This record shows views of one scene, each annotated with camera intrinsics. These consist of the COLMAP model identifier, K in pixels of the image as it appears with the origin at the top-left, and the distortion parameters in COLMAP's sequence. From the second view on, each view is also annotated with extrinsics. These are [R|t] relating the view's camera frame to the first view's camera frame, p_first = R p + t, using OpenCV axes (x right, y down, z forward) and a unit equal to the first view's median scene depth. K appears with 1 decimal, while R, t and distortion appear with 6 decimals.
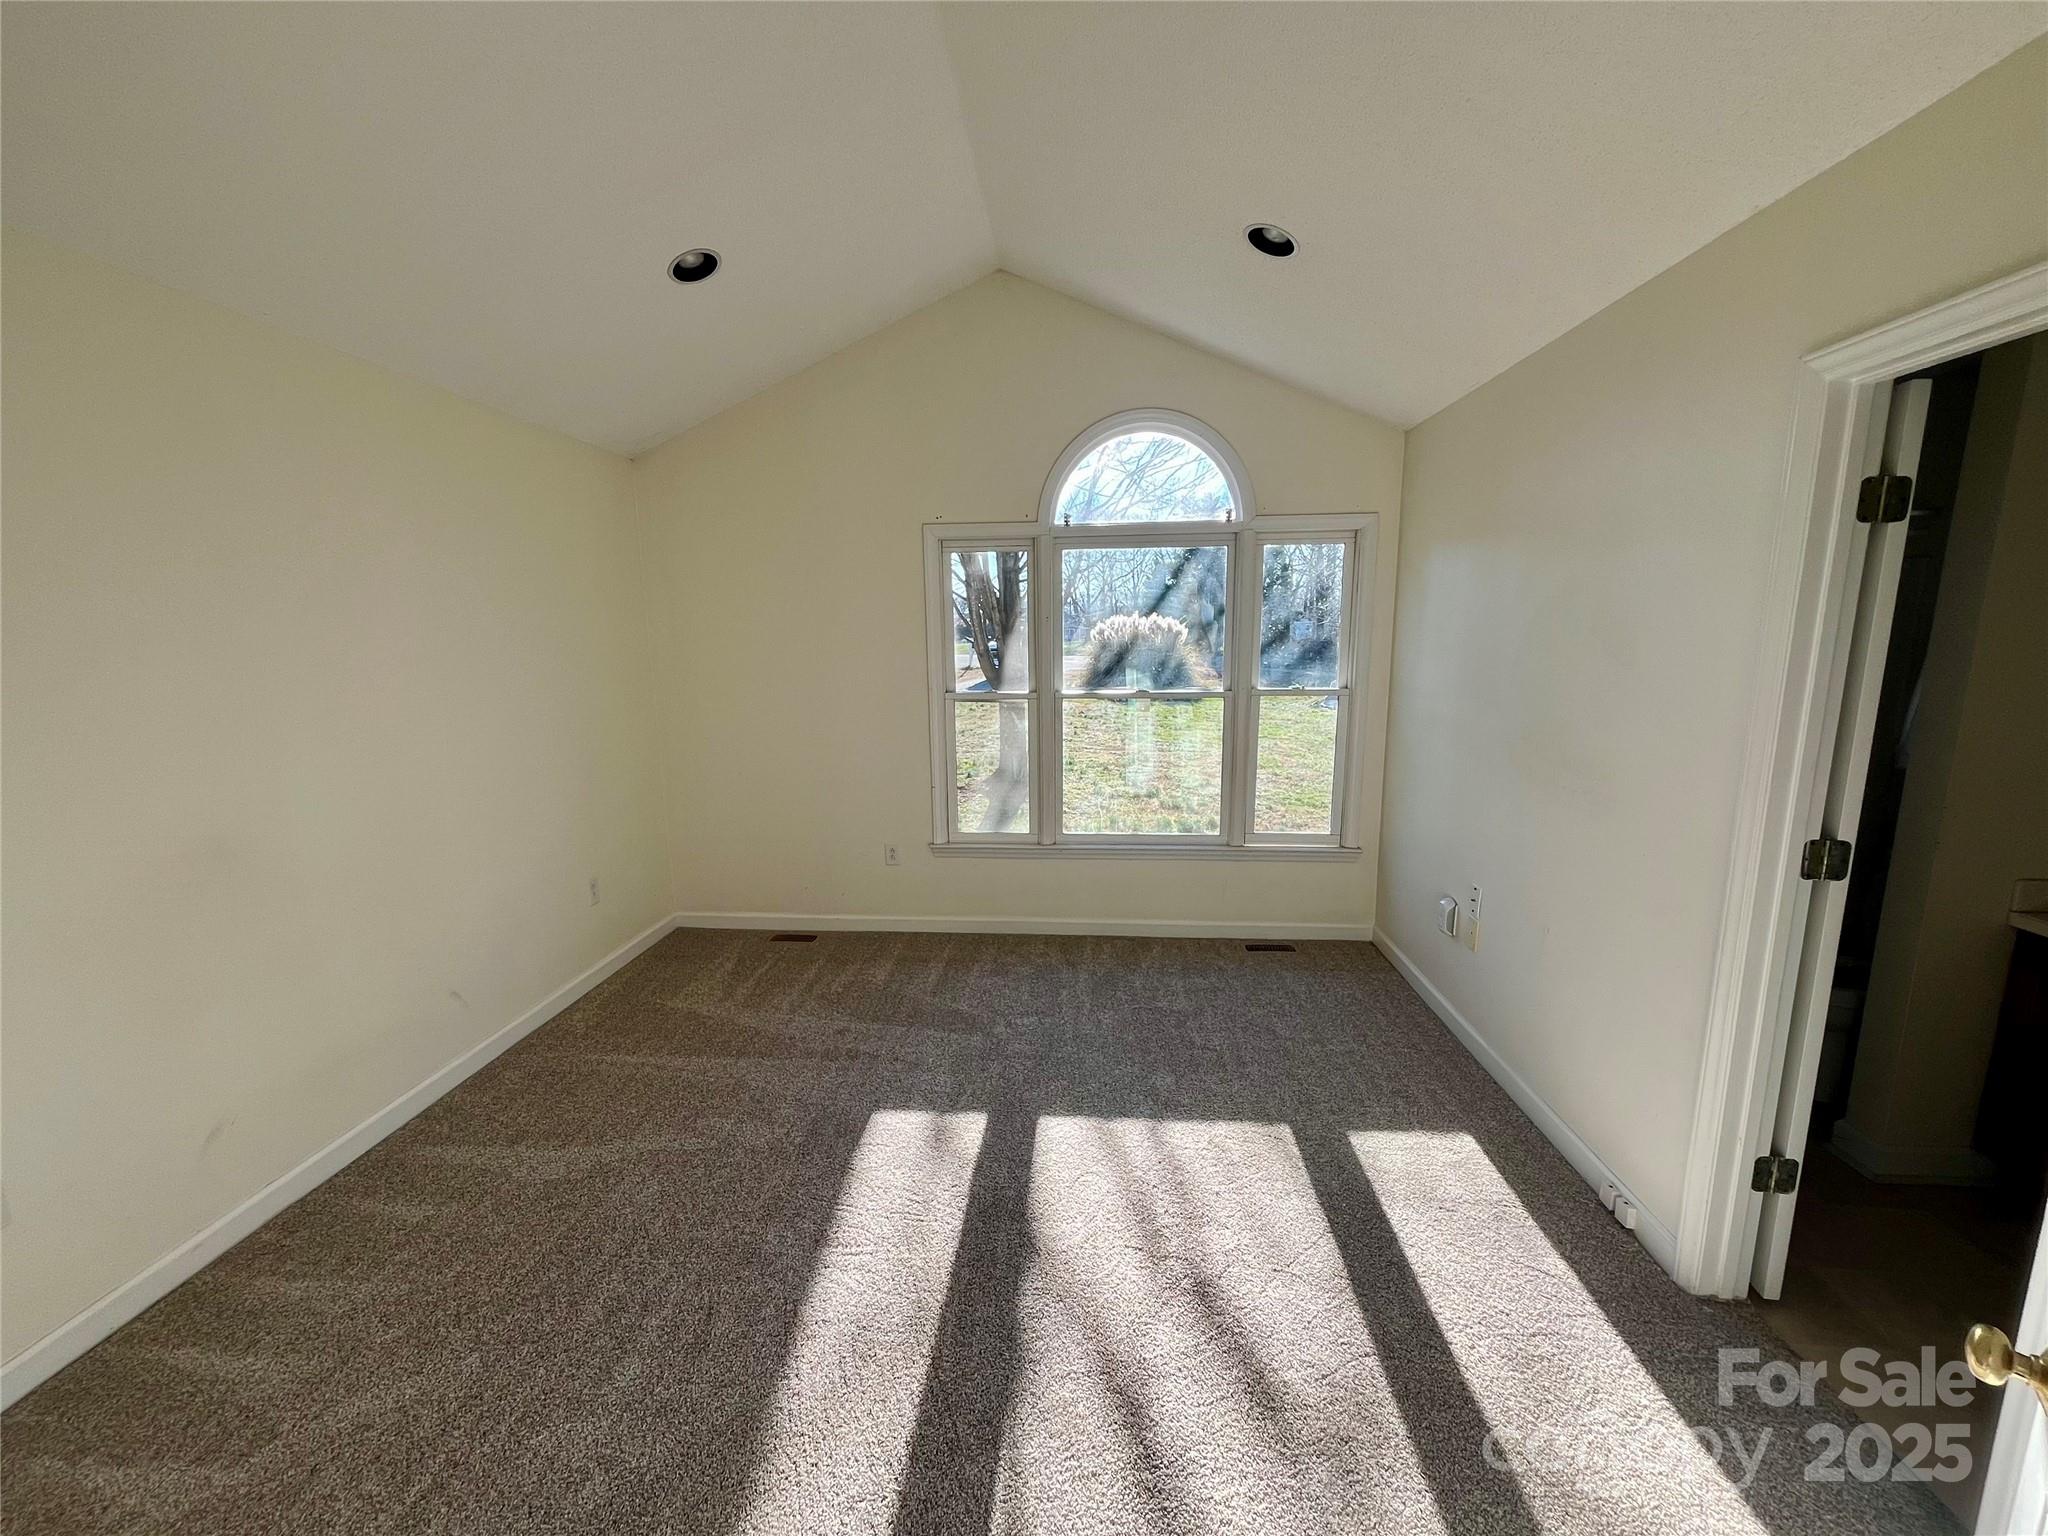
lens RADIAL K [[817.4, 0, 1022.4], [0, 817.4, 772.0], [0, 0, 1]] dist [-0.000699, -0.000136]
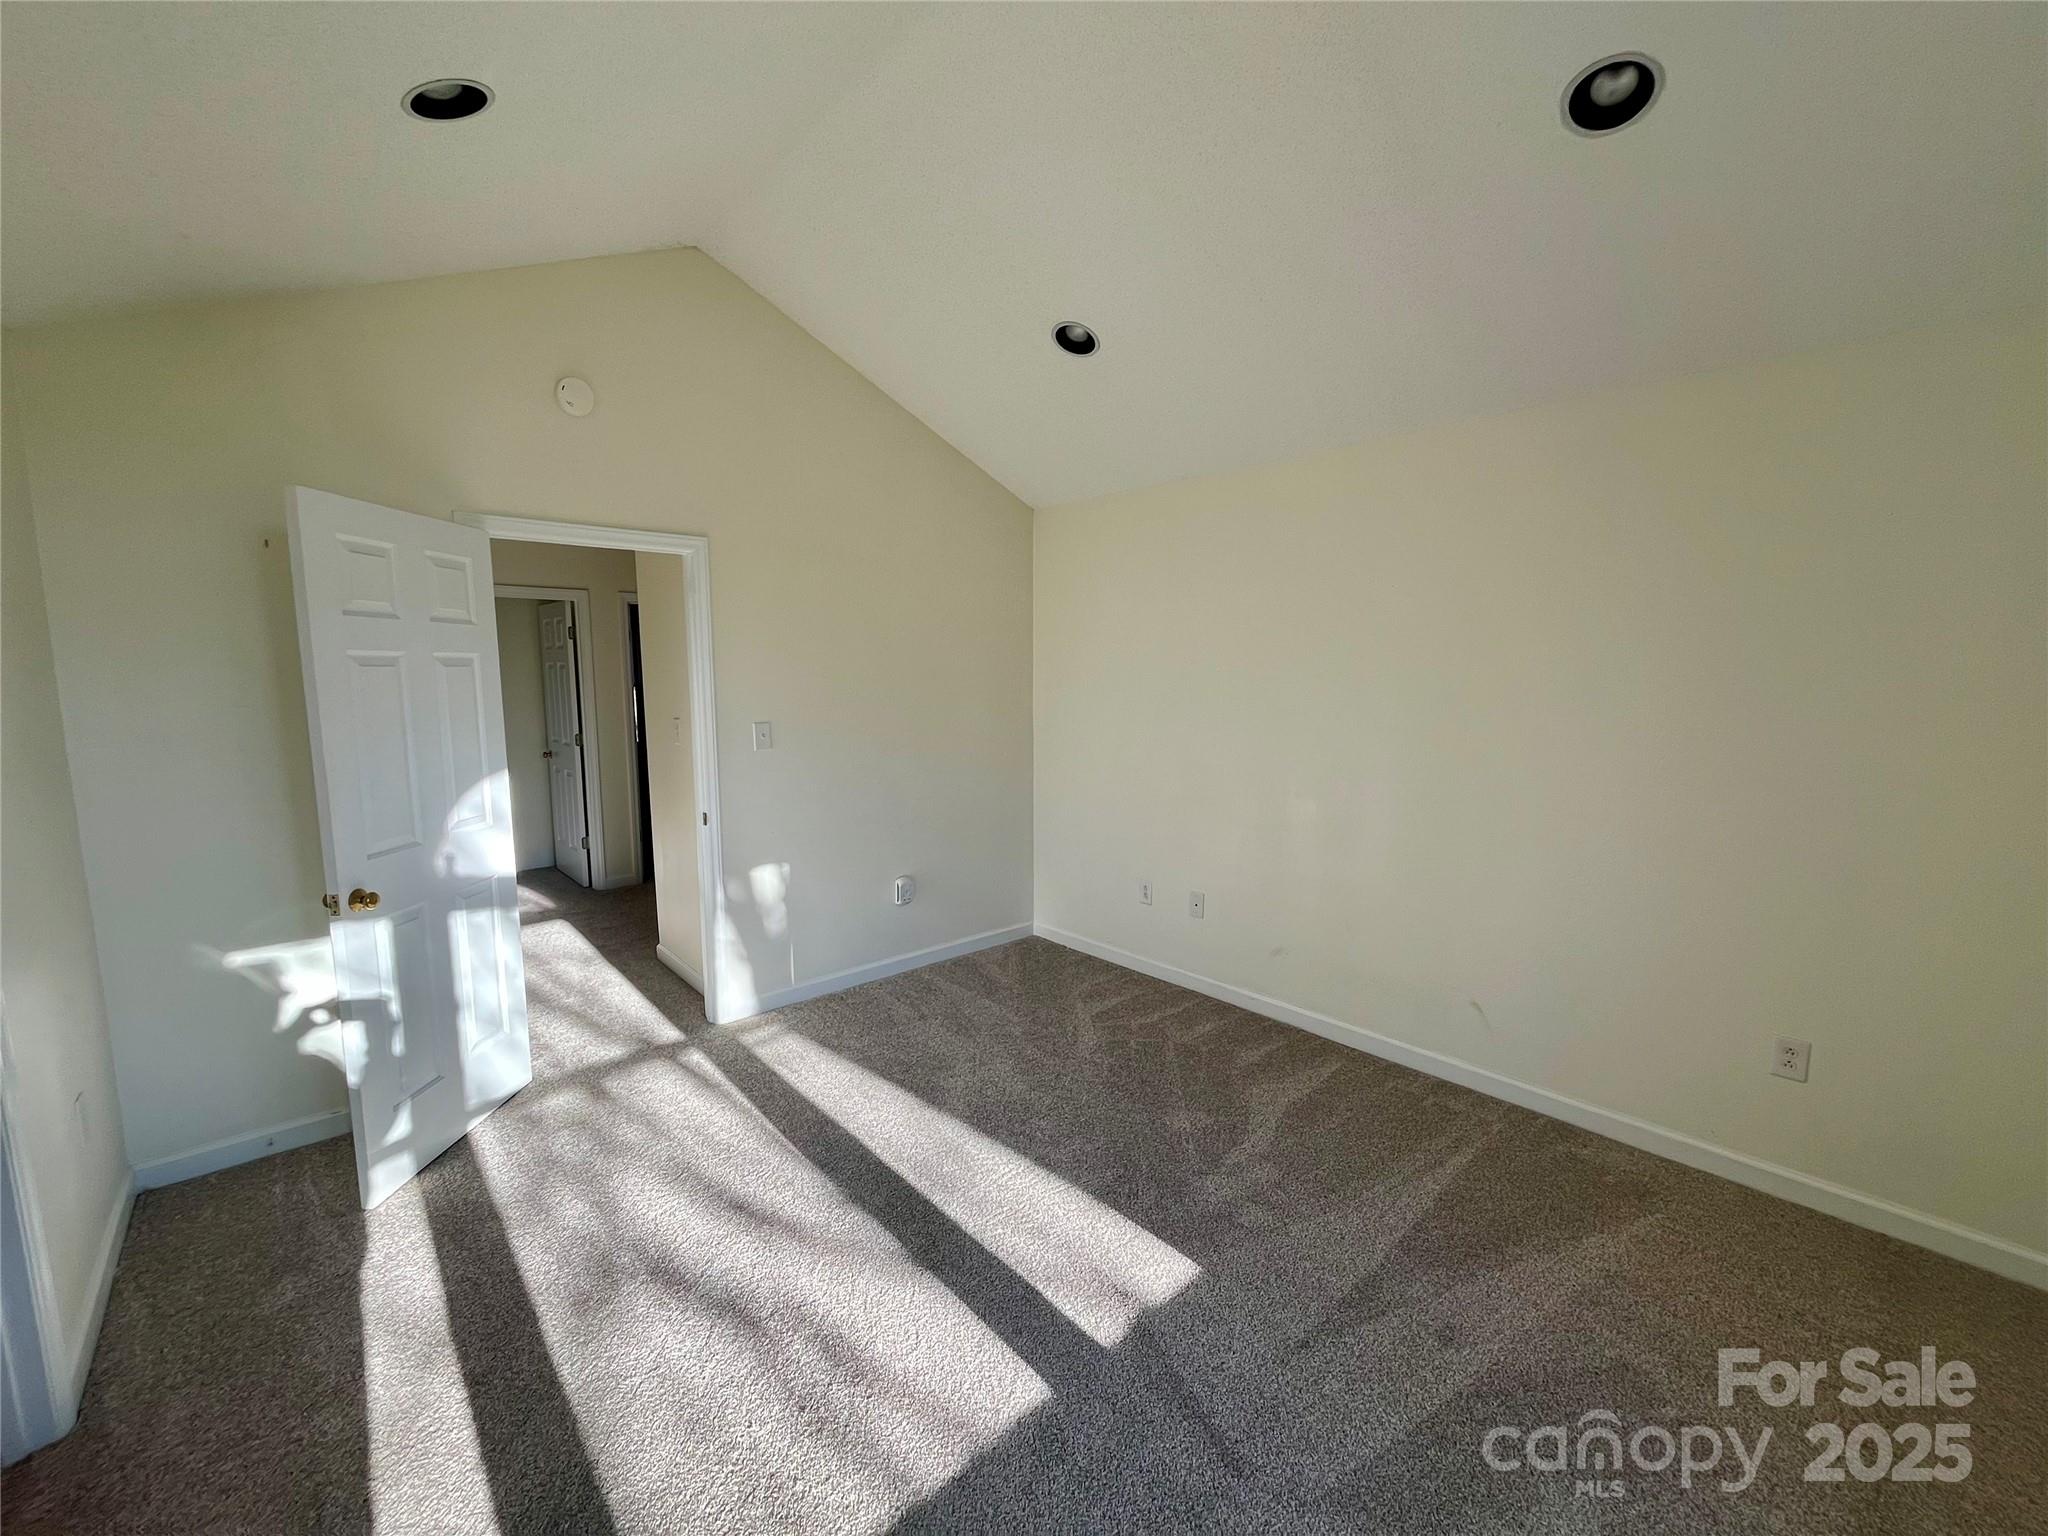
lens RADIAL K [[817.4, 0, 1018.9], [0, 817.4, 771.7], [0, 0, 1]] dist [-0.000699, -0.000136]
pose [[-0.692293, 0.096956, -0.715073, 0.496861], [-0.111958, 0.964502, 0.239167, -0.233180], [0.712878, 0.245632, -0.656863, 1.371409]]
